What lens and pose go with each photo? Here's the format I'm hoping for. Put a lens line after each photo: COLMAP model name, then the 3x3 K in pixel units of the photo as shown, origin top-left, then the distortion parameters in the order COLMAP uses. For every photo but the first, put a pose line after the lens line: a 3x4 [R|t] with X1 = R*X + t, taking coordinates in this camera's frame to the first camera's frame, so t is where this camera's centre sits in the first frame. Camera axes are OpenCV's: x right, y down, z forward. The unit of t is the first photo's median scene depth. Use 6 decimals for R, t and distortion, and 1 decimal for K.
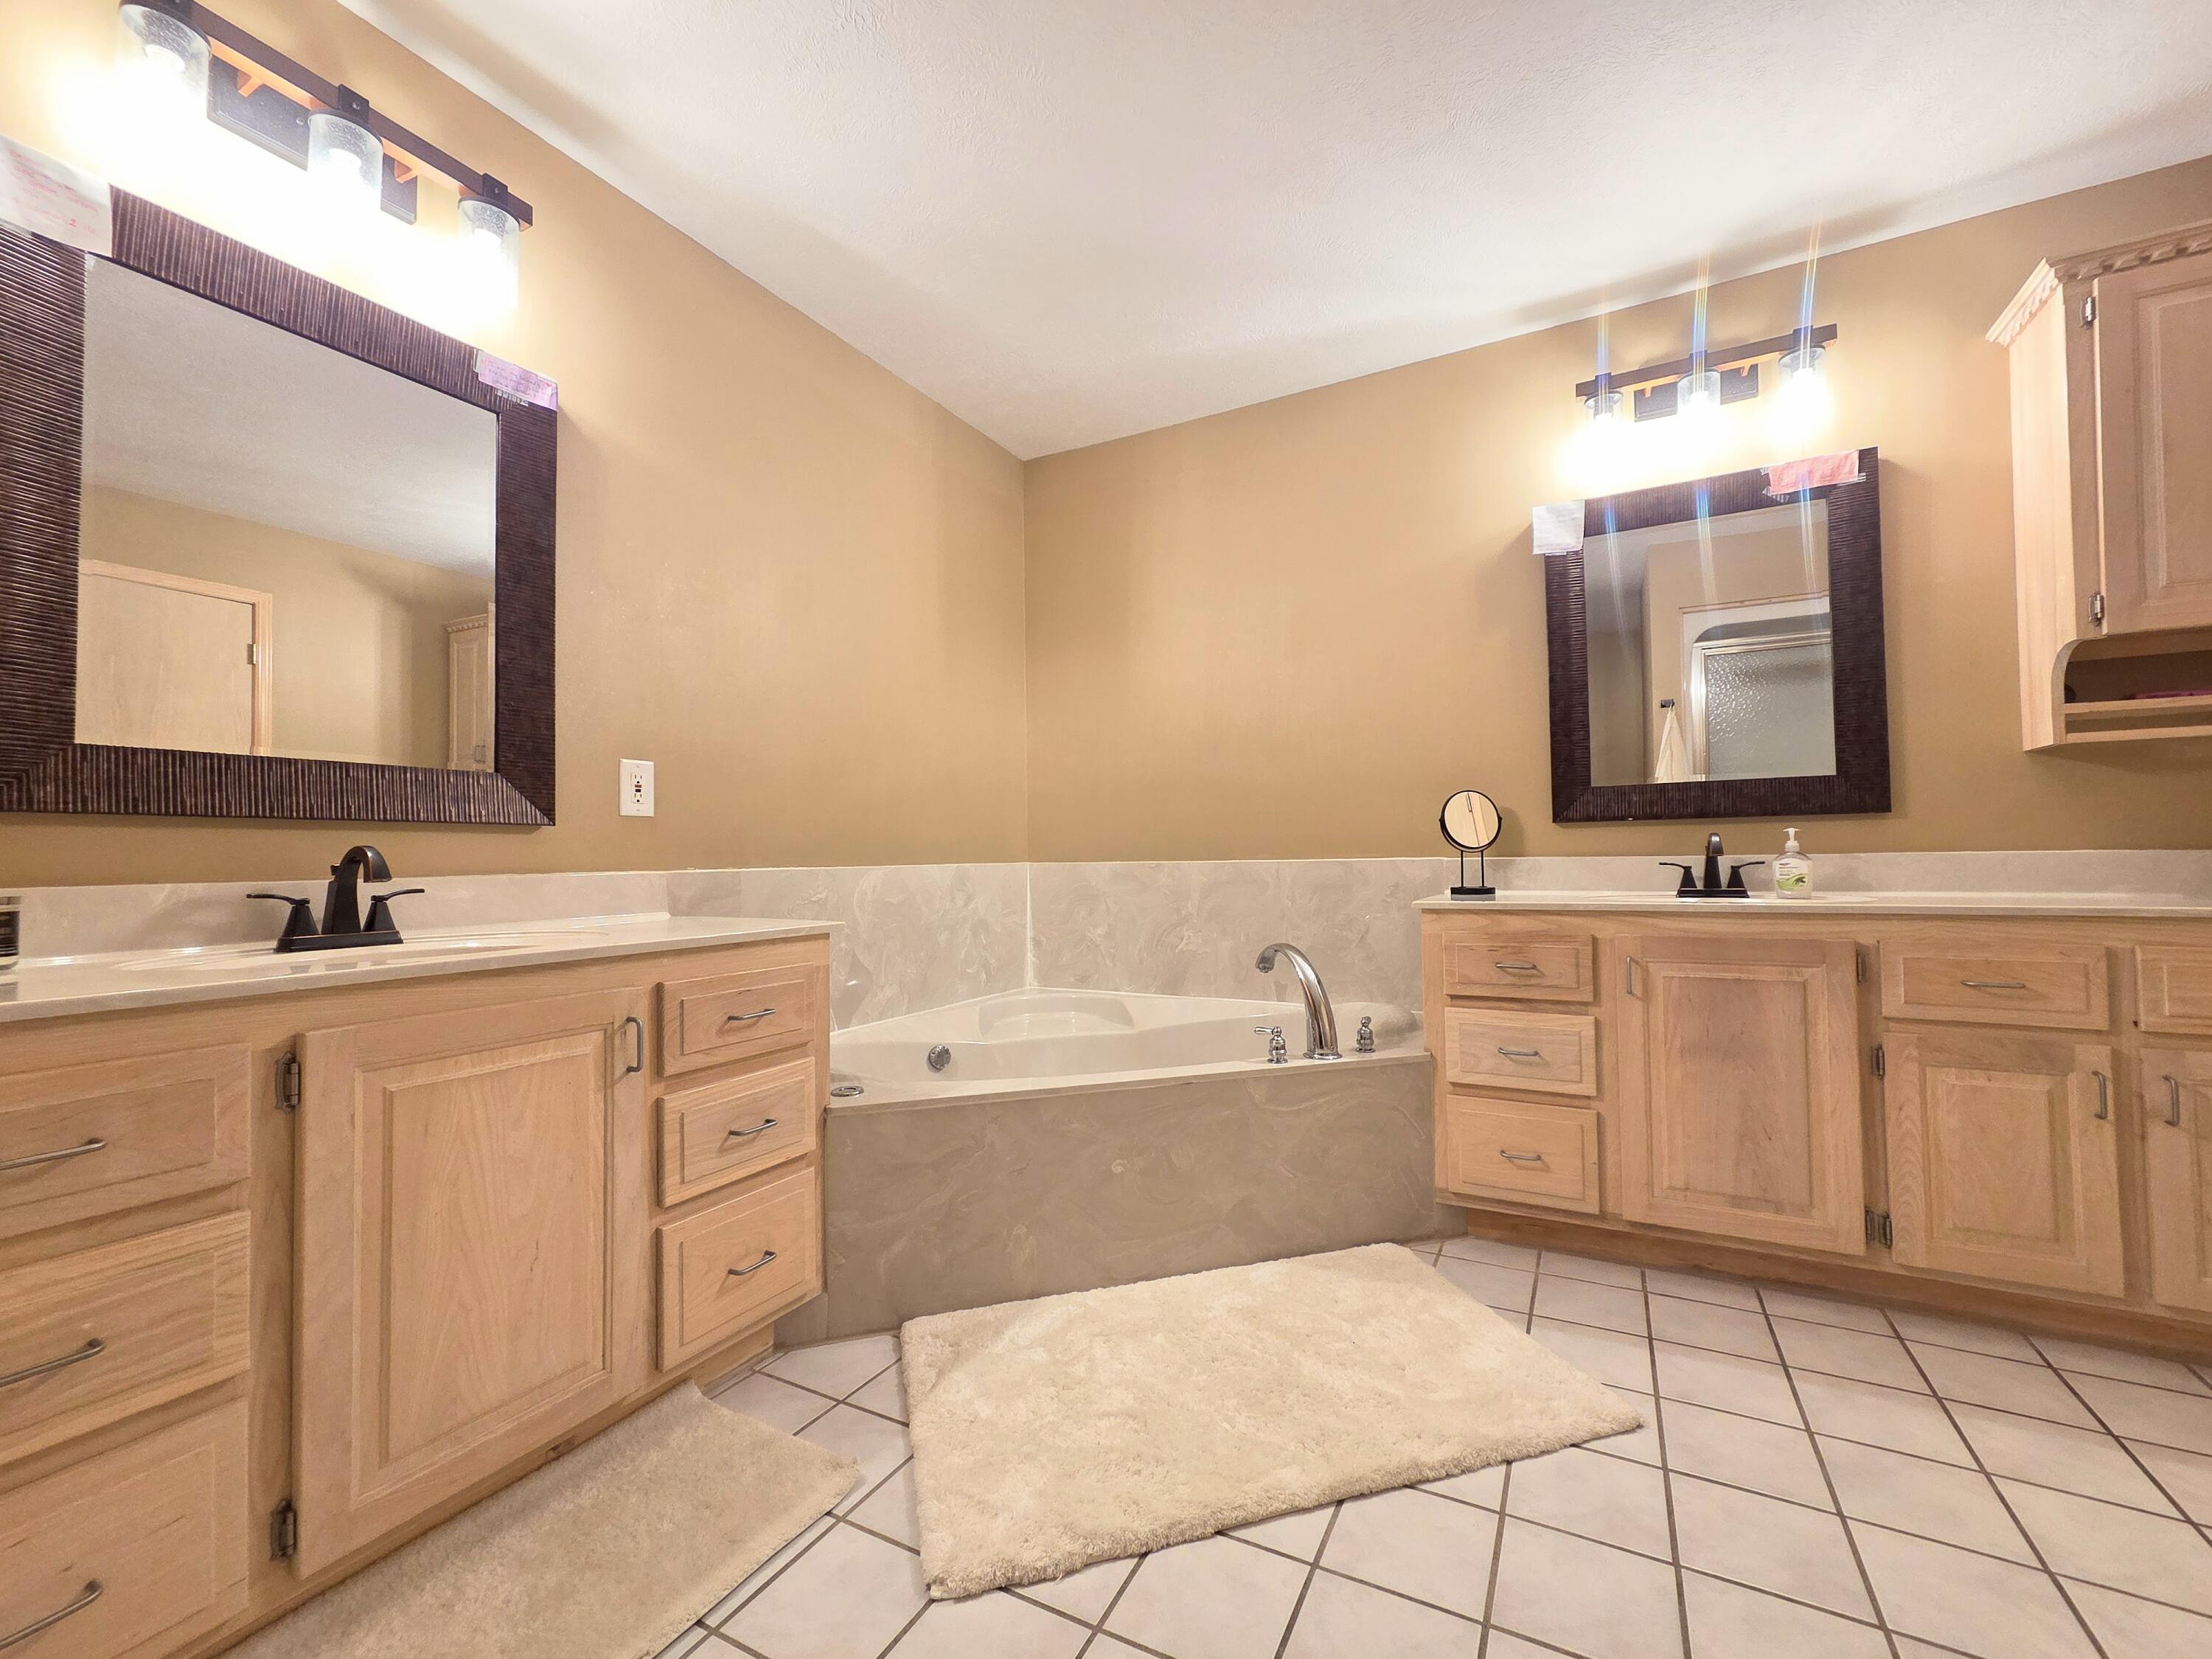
lens RADIAL K [[902.8, 0, 1127.3], [0, 902.8, 839.9], [0, 0, 1]] dist [0.006081, -0.000170]
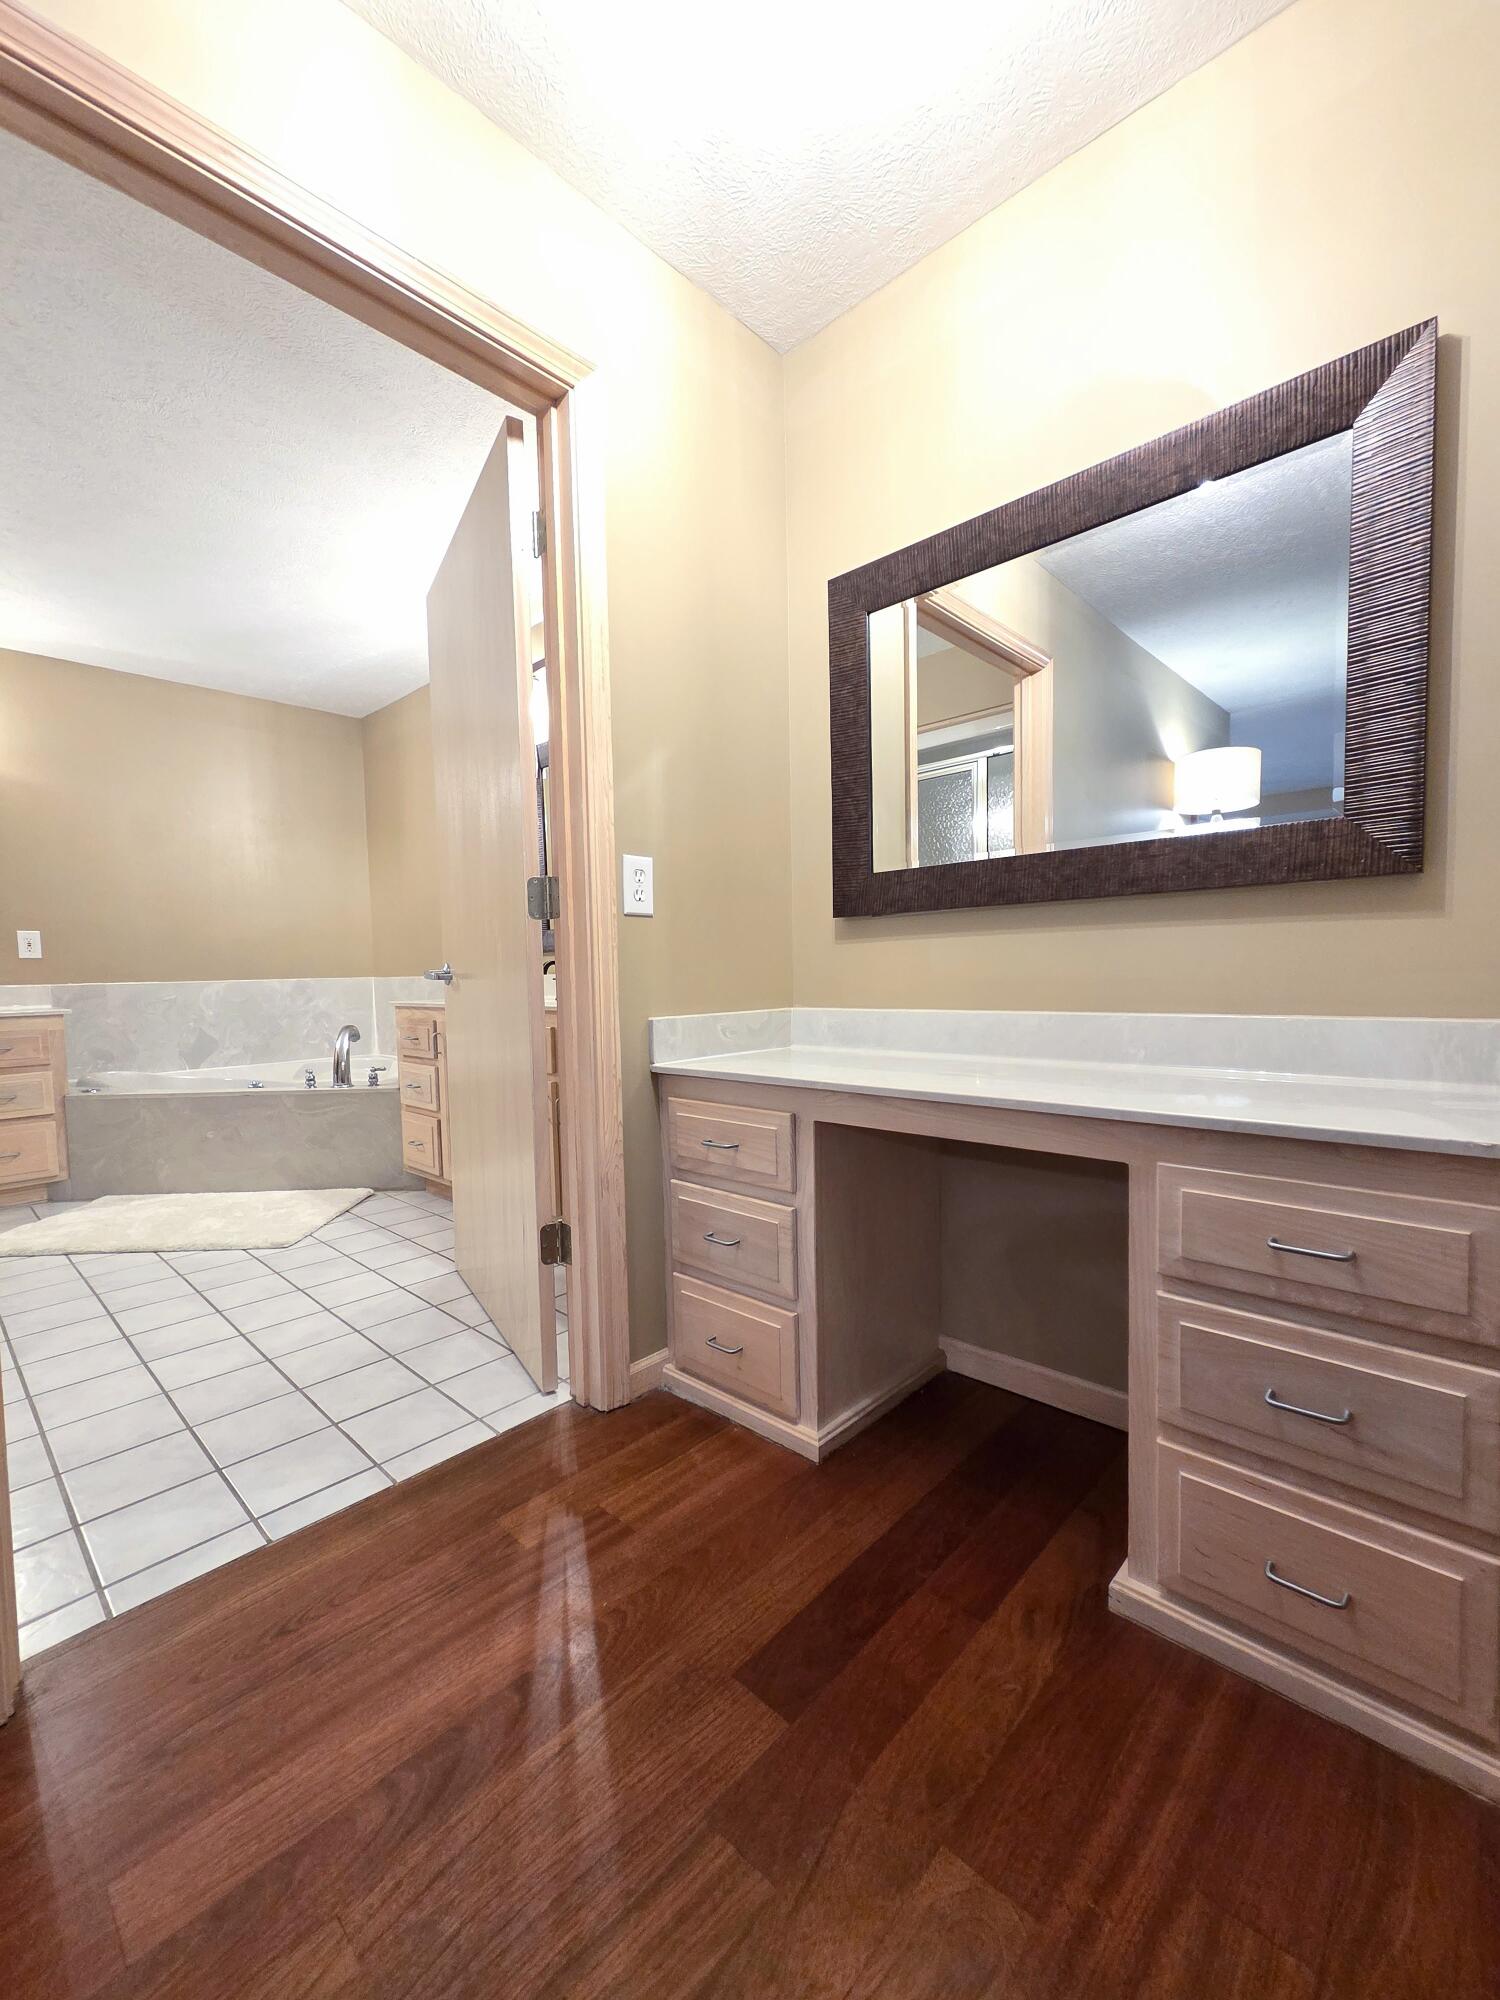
lens RADIAL K [[816.3, 0, 738.1], [0, 816.3, 1023.0], [0, 0, 1]] dist [0.006081, -0.000170]
pose [[0.959394, 0.011834, -0.281822, 1.750853], [0.013827, 0.995945, 0.088891, -0.026183], [0.281731, -0.089178, 0.955340, -0.395234]]
